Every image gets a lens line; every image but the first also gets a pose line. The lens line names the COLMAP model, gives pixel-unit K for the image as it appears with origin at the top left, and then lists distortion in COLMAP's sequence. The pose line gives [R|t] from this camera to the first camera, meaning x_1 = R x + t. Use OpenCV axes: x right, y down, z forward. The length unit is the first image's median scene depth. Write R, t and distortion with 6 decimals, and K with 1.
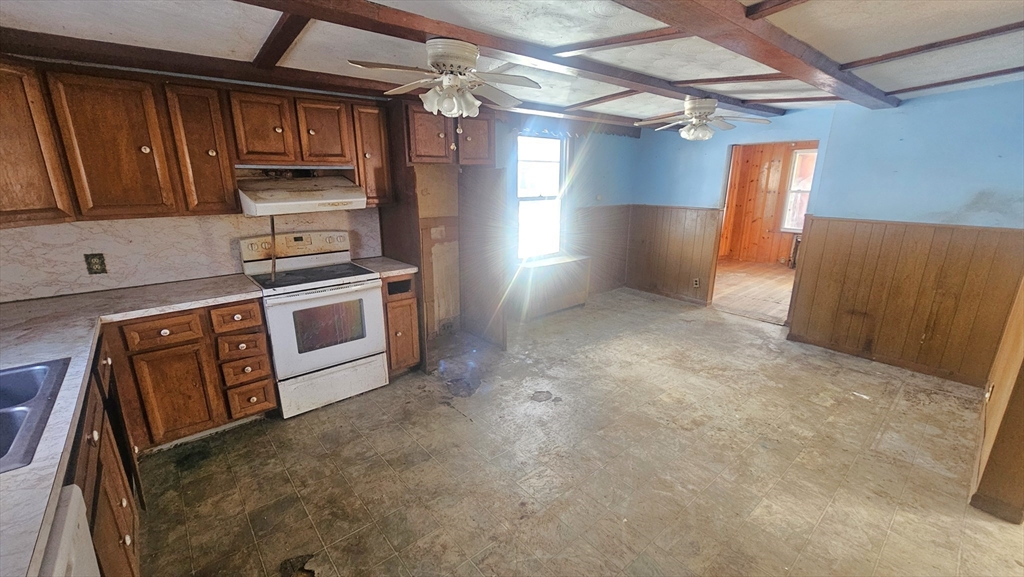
lens RADIAL K [[418.6, 0, 509.4], [0, 418.6, 293.7], [0, 0, 1]] dist [0.000472, 0.000338]
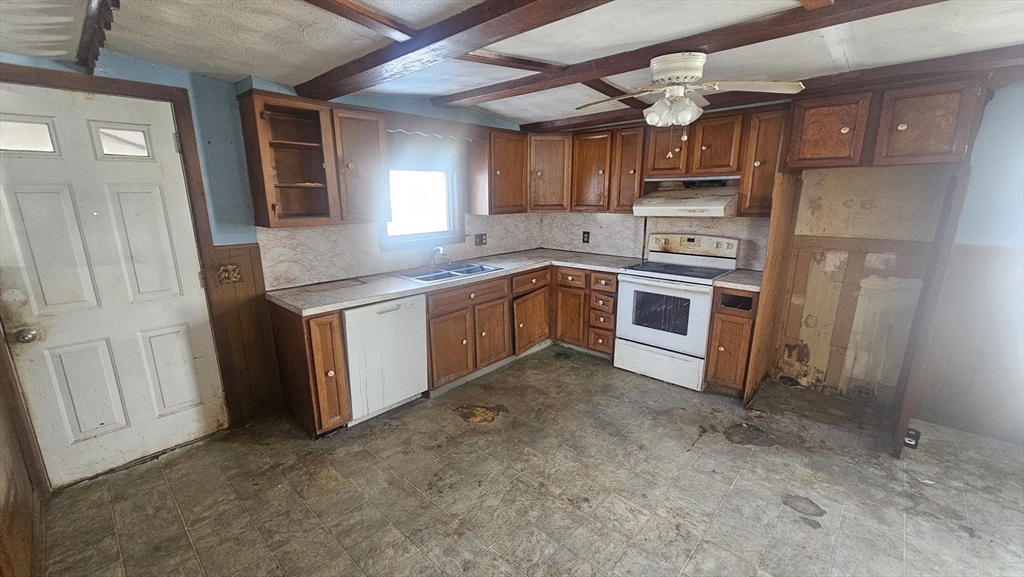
lens RADIAL K [[418.6, 0, 509.4], [0, 418.6, 293.7], [0, 0, 1]] dist [0.000472, 0.000338]
pose [[0.112227, 0.232301, -0.966148, 0.673326], [-0.258949, 0.945533, 0.197265, -0.099833], [0.959349, 0.228045, 0.166269, 0.401782]]
